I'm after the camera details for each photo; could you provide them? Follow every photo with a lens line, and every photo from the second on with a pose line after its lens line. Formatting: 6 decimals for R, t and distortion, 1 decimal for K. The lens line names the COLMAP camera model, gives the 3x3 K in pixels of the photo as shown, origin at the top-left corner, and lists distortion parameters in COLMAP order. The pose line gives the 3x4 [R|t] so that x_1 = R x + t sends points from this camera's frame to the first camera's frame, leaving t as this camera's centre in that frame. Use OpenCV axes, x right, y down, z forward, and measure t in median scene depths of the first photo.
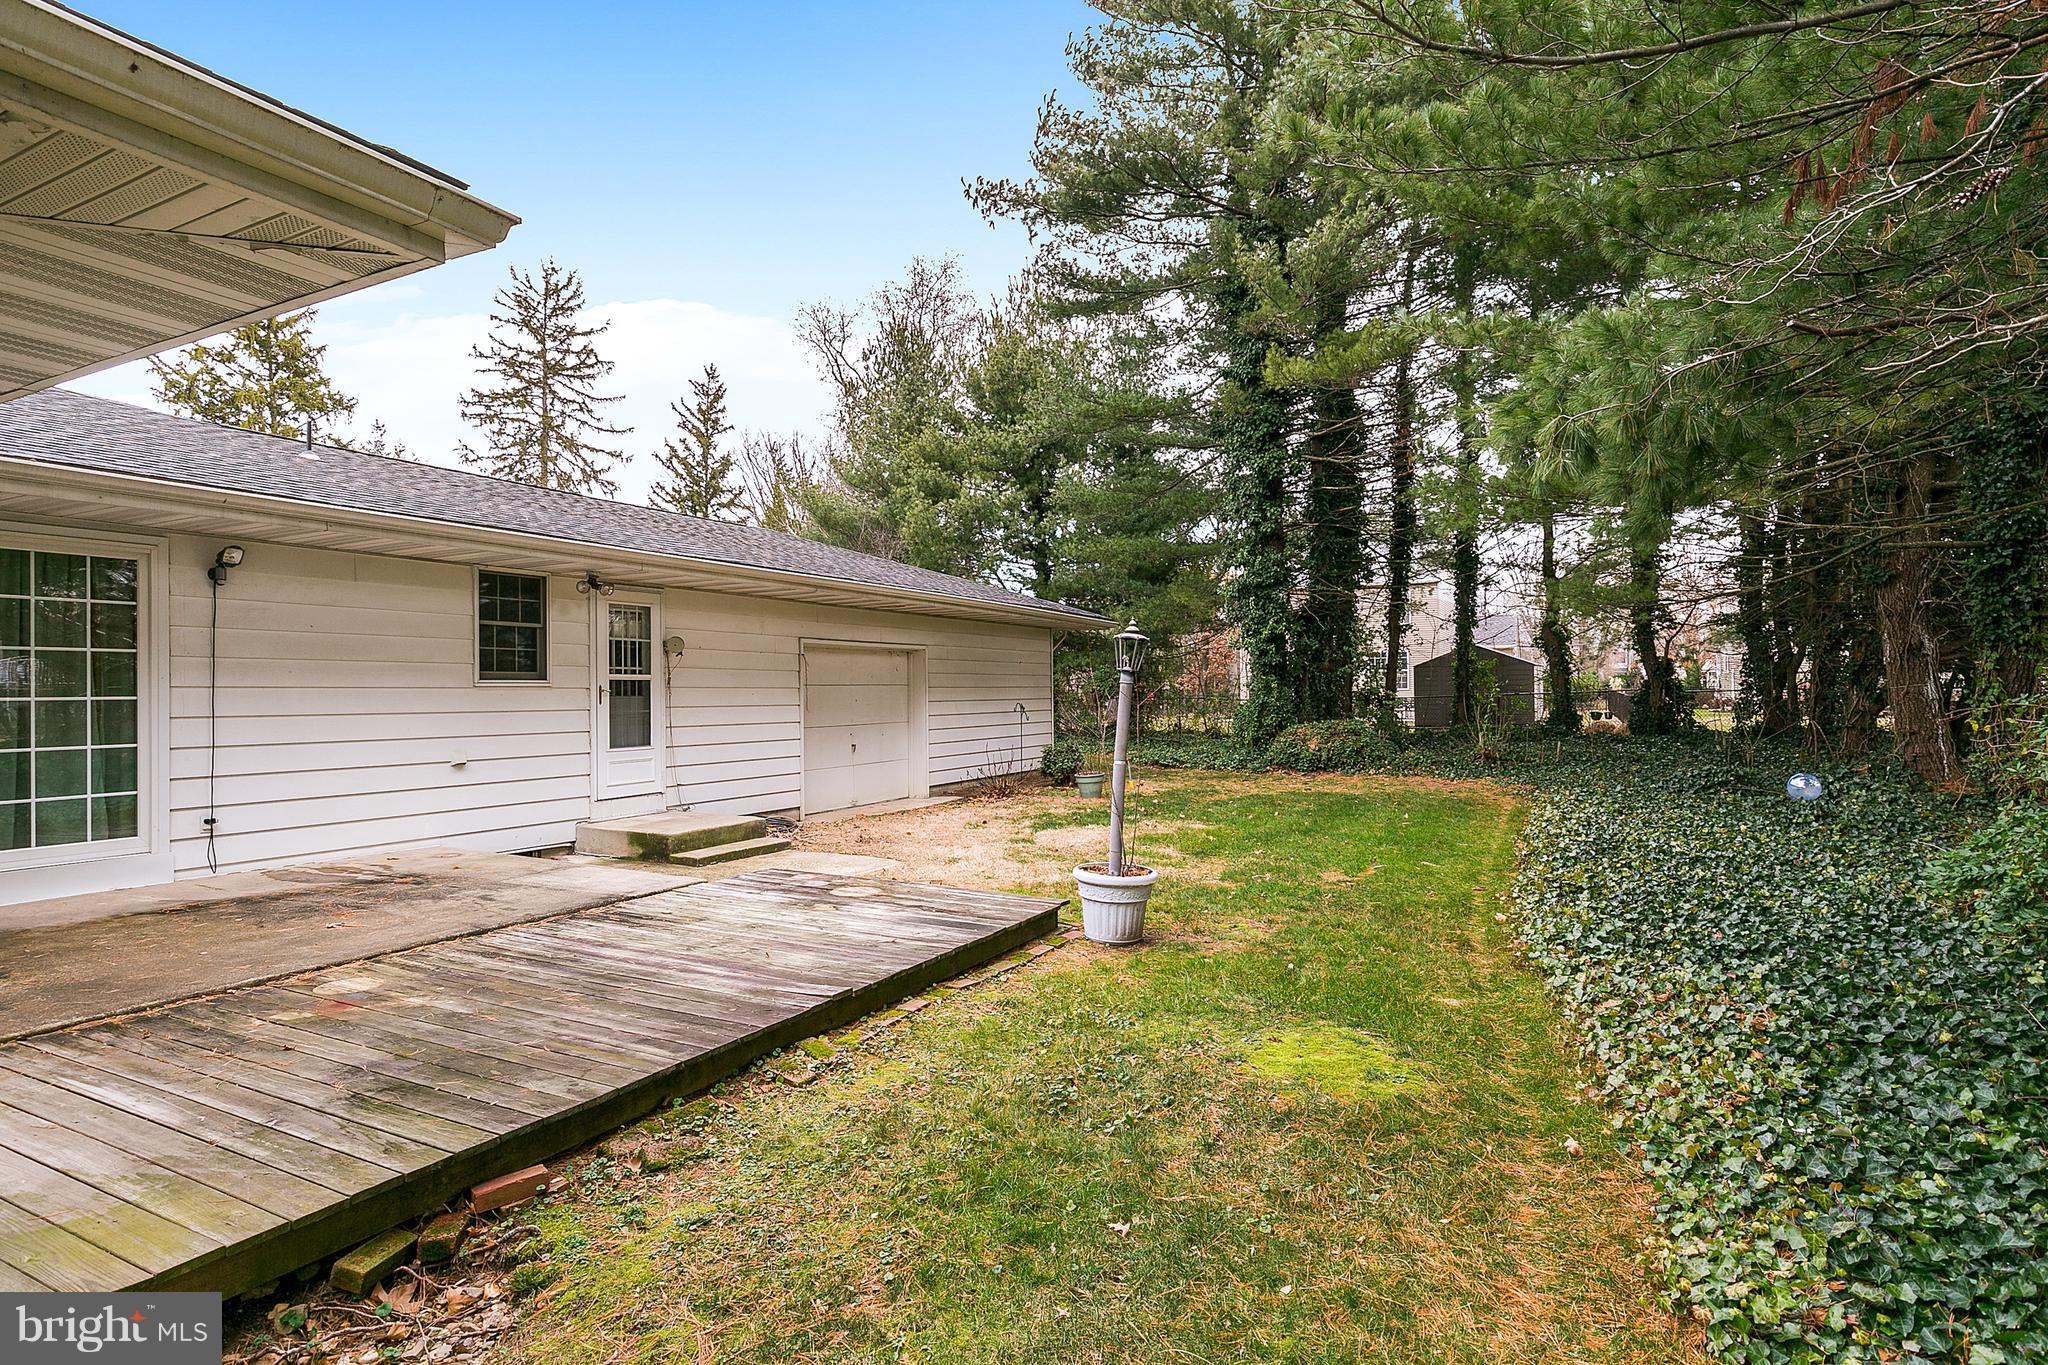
lens RADIAL K [[1047.9, 0, 1023.3], [0, 1047.9, 682.7], [0, 0, 1]] dist [-0.000186, -0.000110]
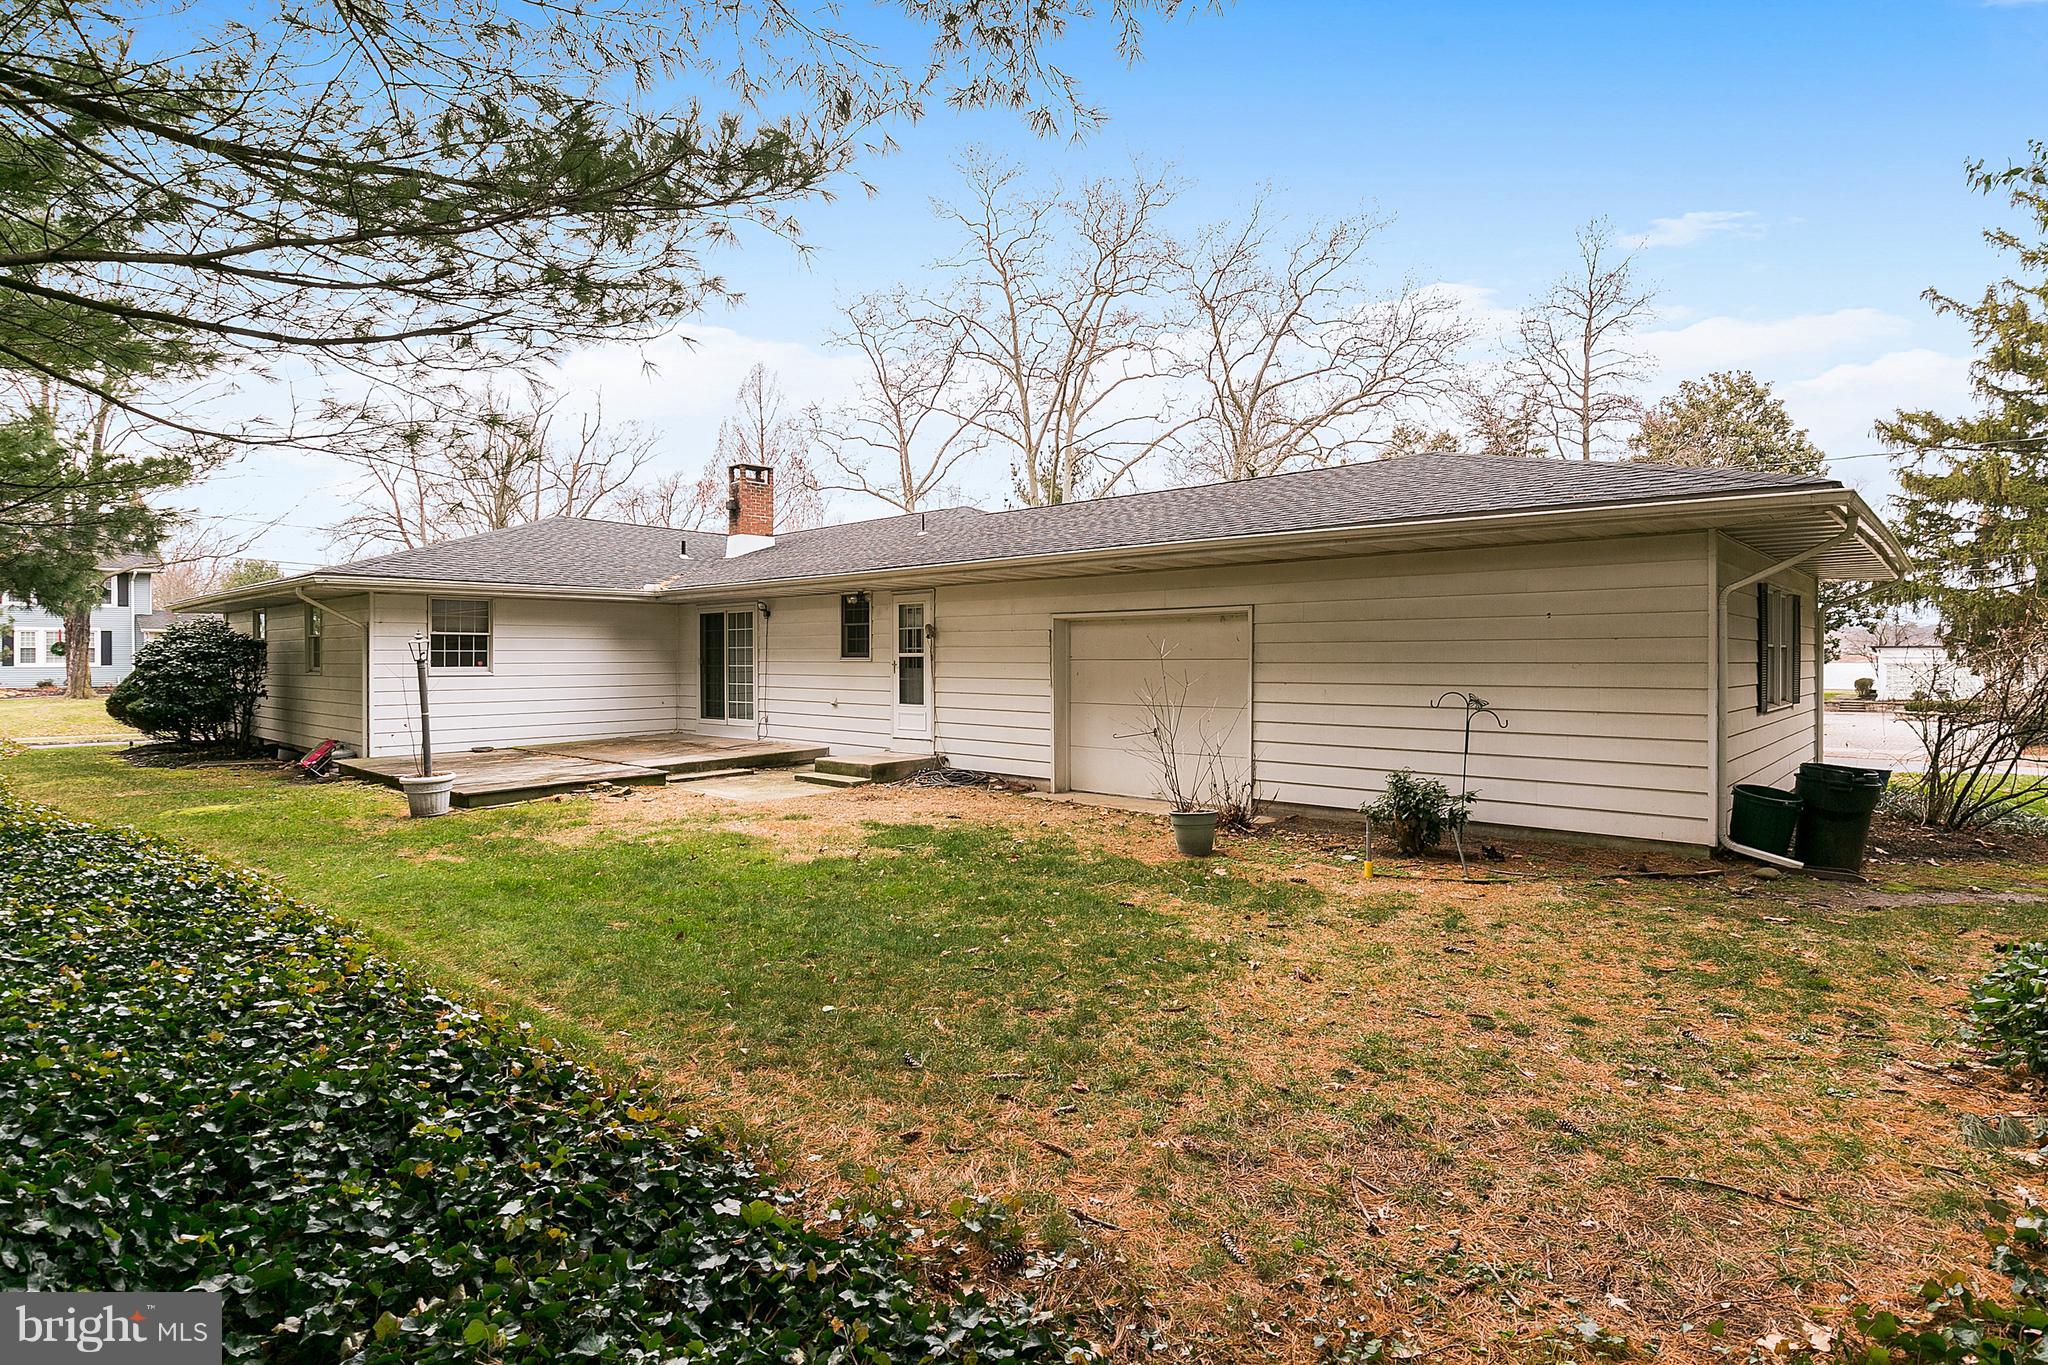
lens RADIAL K [[1052.6, 0, 1020.0], [0, 1052.6, 674.9], [0, 0, 1]] dist [-0.001739, -0.000373]
pose [[-0.265593, 0.021791, -0.963839, 0.958354], [0.010374, 0.999751, 0.019744, -0.005048], [0.964029, -0.004755, -0.265753, 1.517187]]
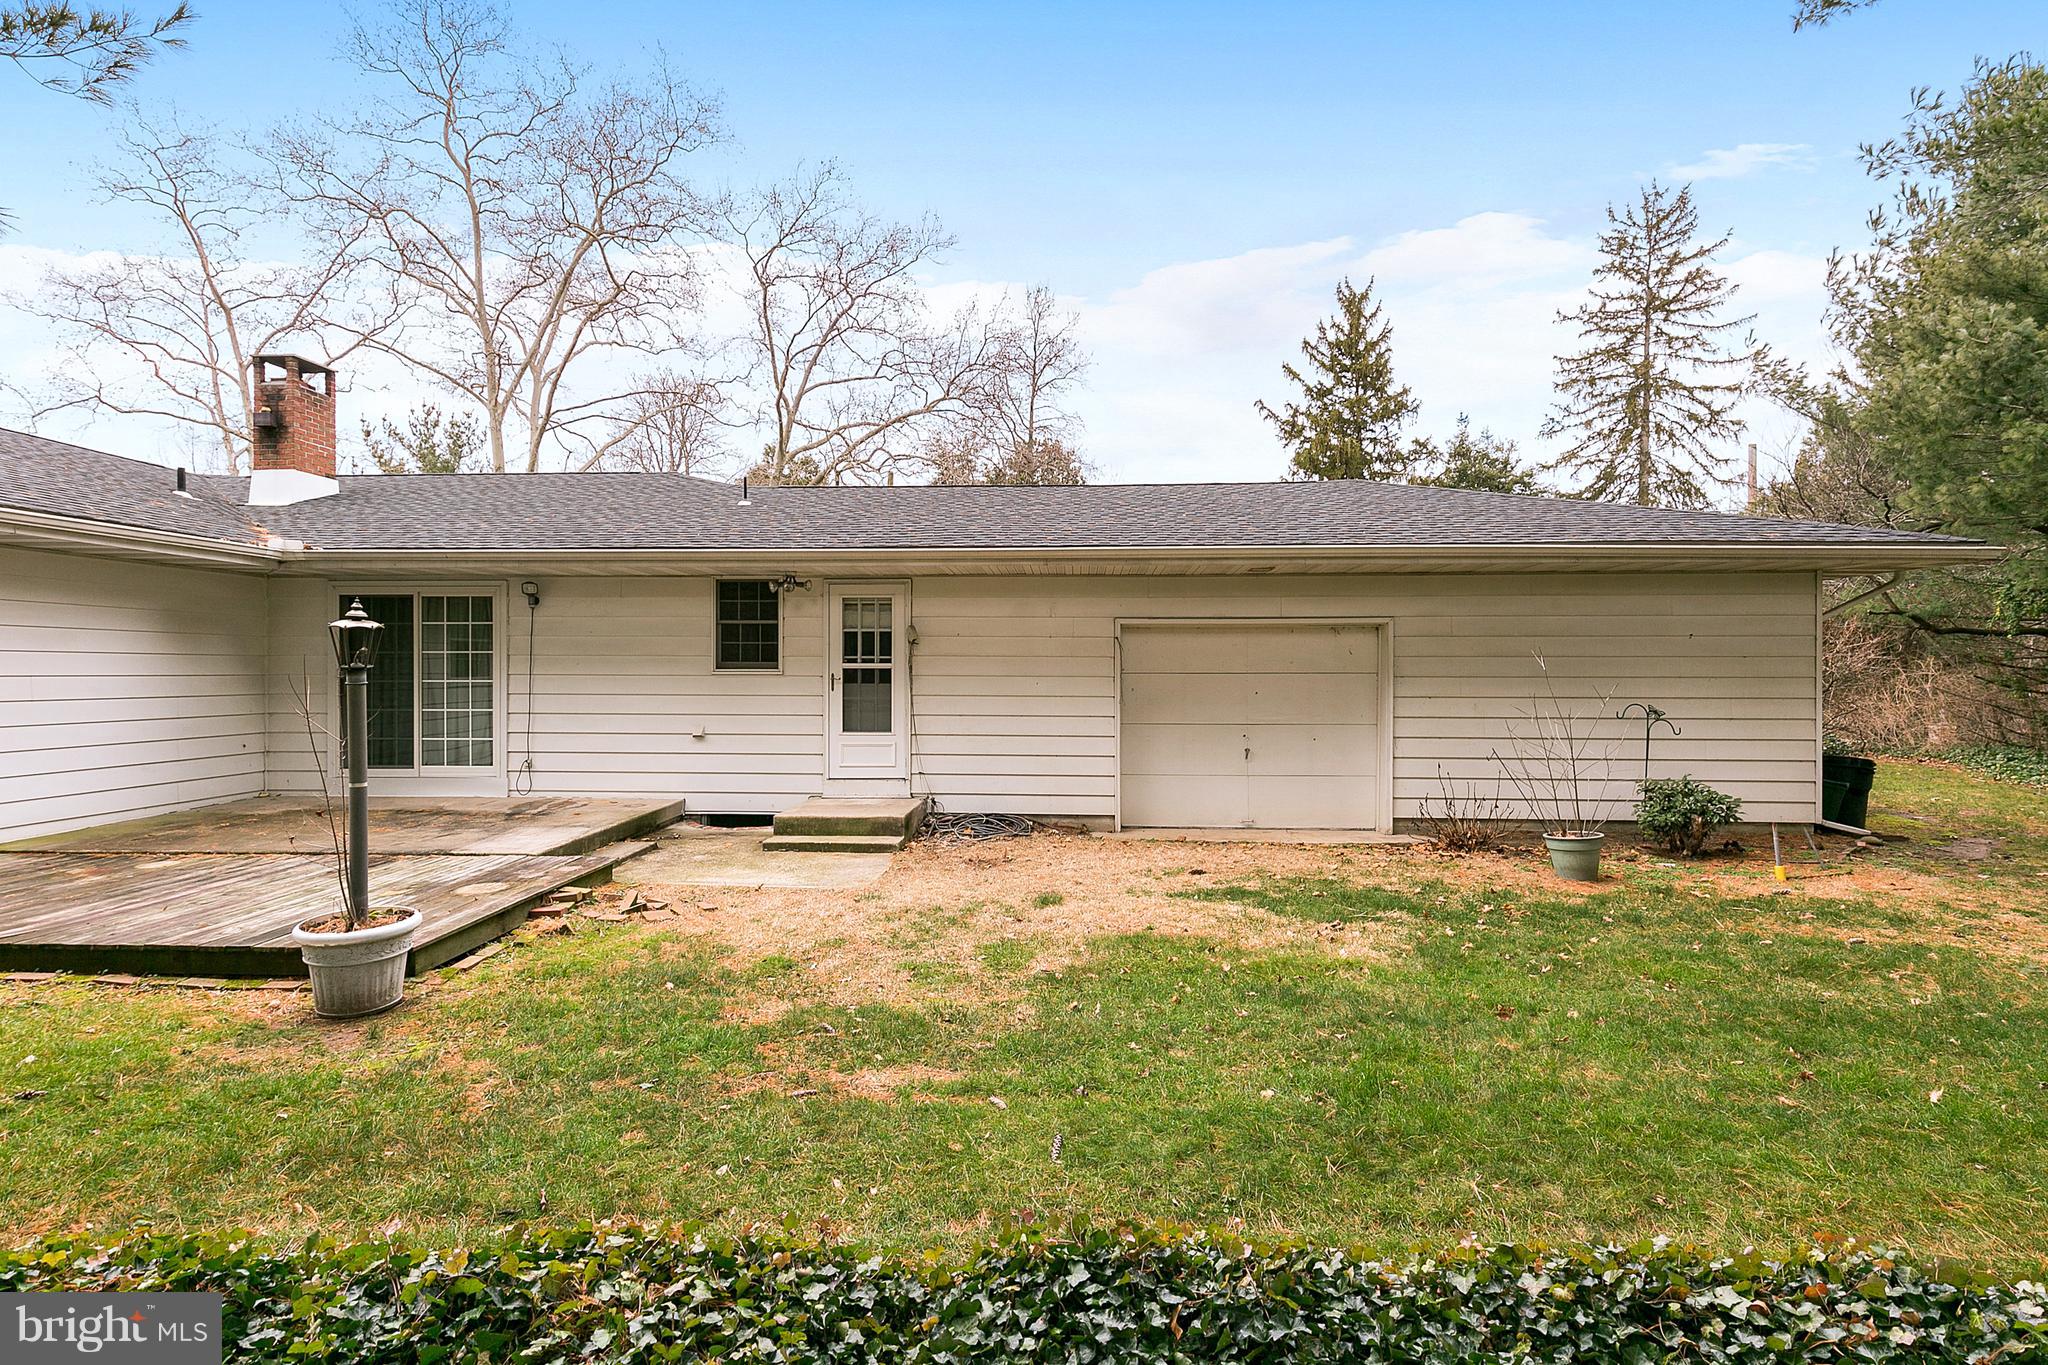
lens RADIAL K [[1056.7, 0, 1018.8], [0, 1056.7, 663.0], [0, 0, 1]] dist [0.023258, -0.000500]
pose [[0.419434, -0.003402, -0.907779, 0.656436], [0.001514, 0.999994, -0.003048, -0.004747], [0.907785, -0.000096, 0.419437, 0.691583]]
